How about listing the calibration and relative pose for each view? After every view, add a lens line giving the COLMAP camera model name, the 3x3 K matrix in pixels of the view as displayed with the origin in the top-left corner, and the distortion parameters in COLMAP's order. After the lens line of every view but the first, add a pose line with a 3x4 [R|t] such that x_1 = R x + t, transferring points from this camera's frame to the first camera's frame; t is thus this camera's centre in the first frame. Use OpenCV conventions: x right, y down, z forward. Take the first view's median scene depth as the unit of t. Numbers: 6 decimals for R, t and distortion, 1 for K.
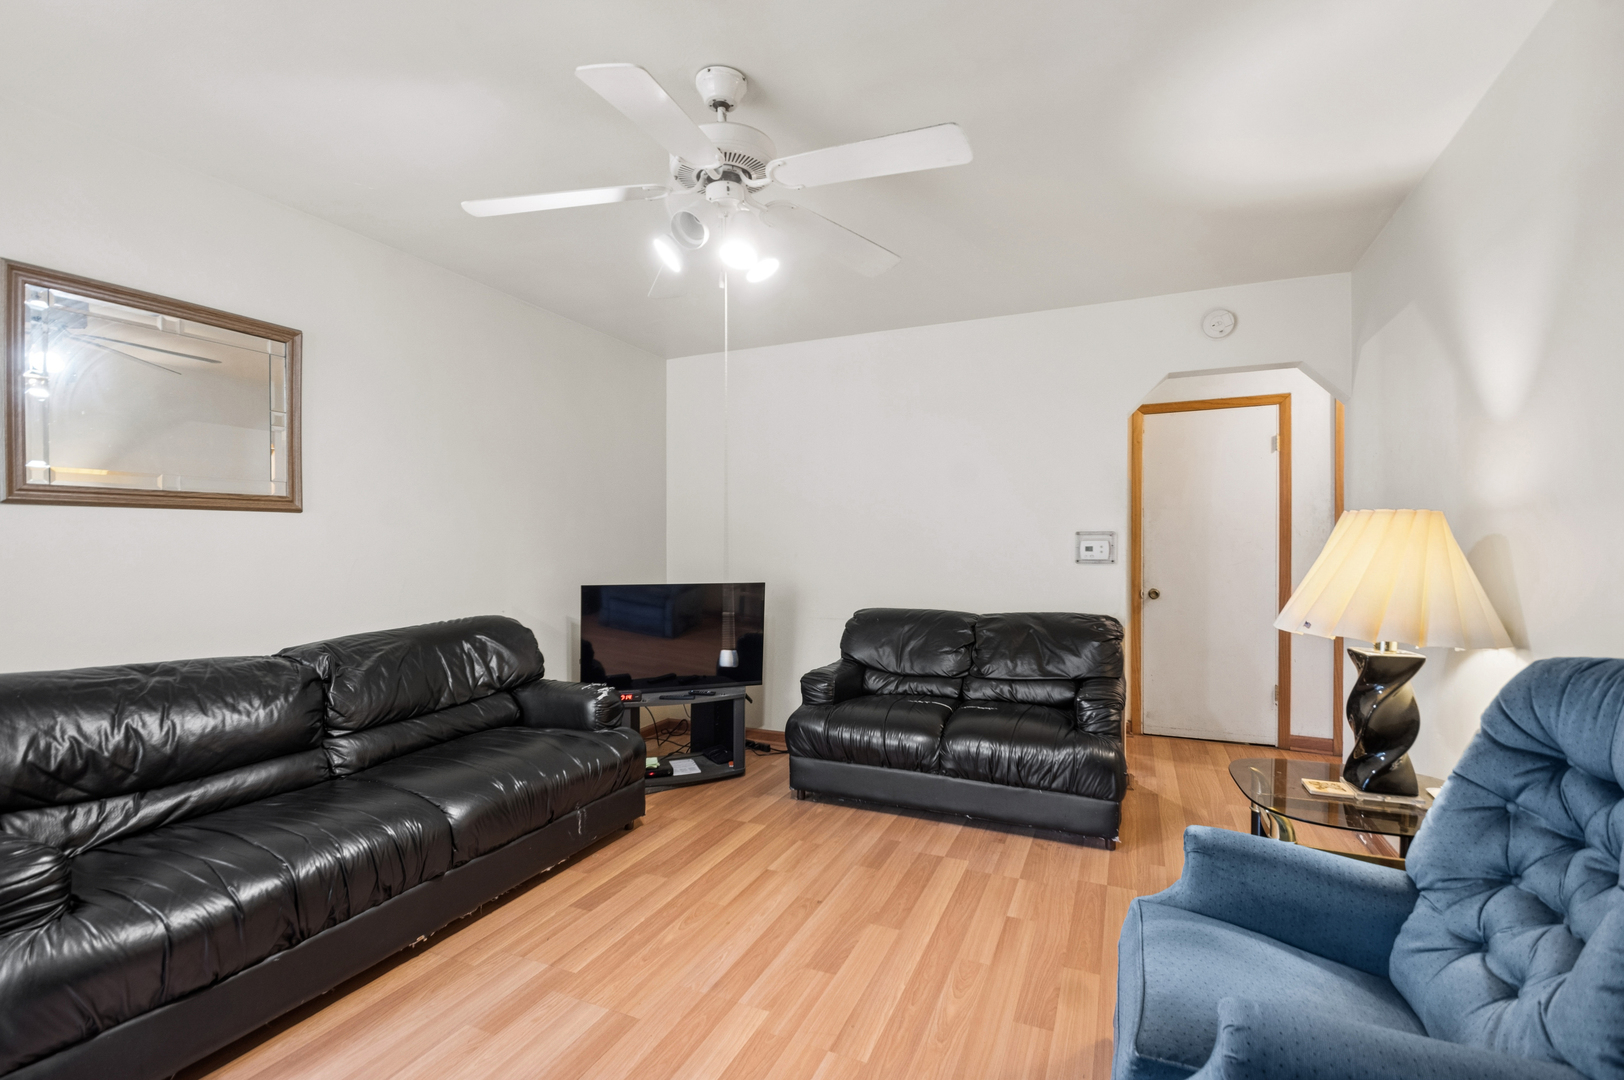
lens RADIAL K [[732.8, 0, 803.3], [0, 732.8, 545.6], [0, 0, 1]] dist [-0.002933, -0.000977]
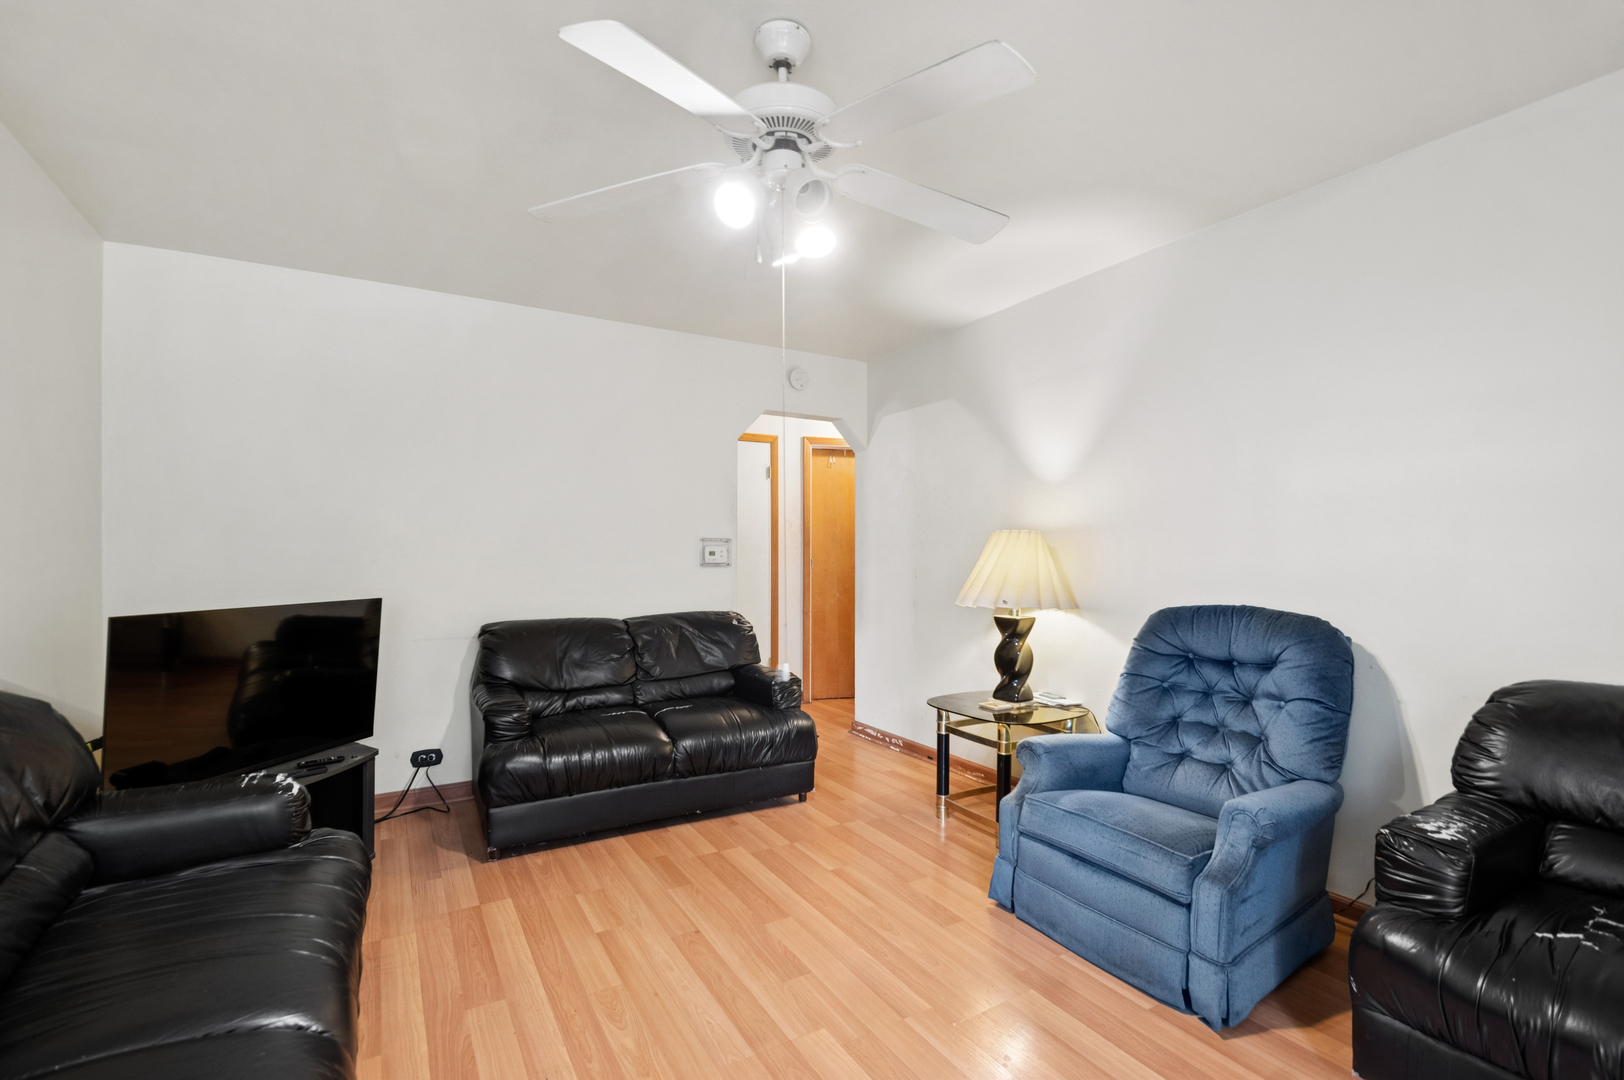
lens RADIAL K [[722.6, 0, 814.3], [0, 722.6, 549.4], [0, 0, 1]] dist [0.000127, -0.000275]
pose [[0.566019, 0.011538, 0.824311, -0.580882], [-0.011420, 0.999916, -0.006155, 0.004873], [-0.824313, -0.005930, 0.566103, 0.320581]]
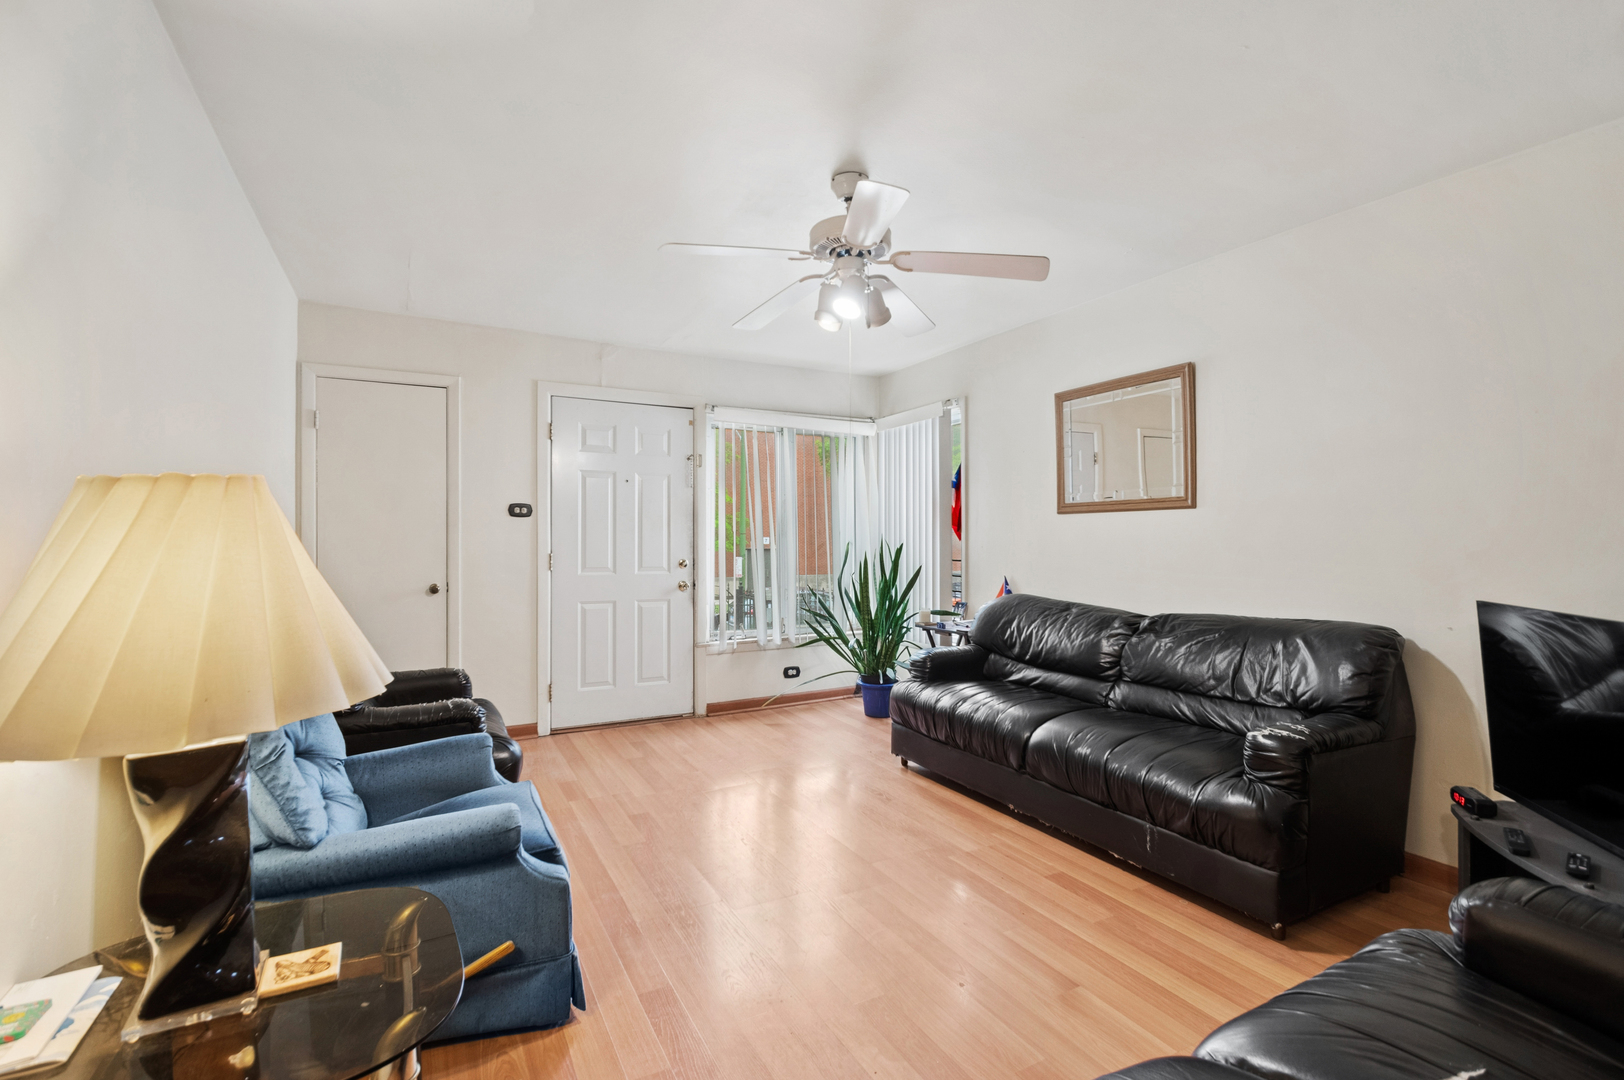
lens RADIAL K [[732.8, 0, 803.3], [0, 732.8, 545.6], [0, 0, 1]] dist [-0.002933, -0.000977]
pose [[-0.620473, 0.015650, -0.784072, 0.654679], [0.004727, 0.999857, 0.016216, -0.005418], [0.784214, 0.006355, -0.620458, 1.187811]]
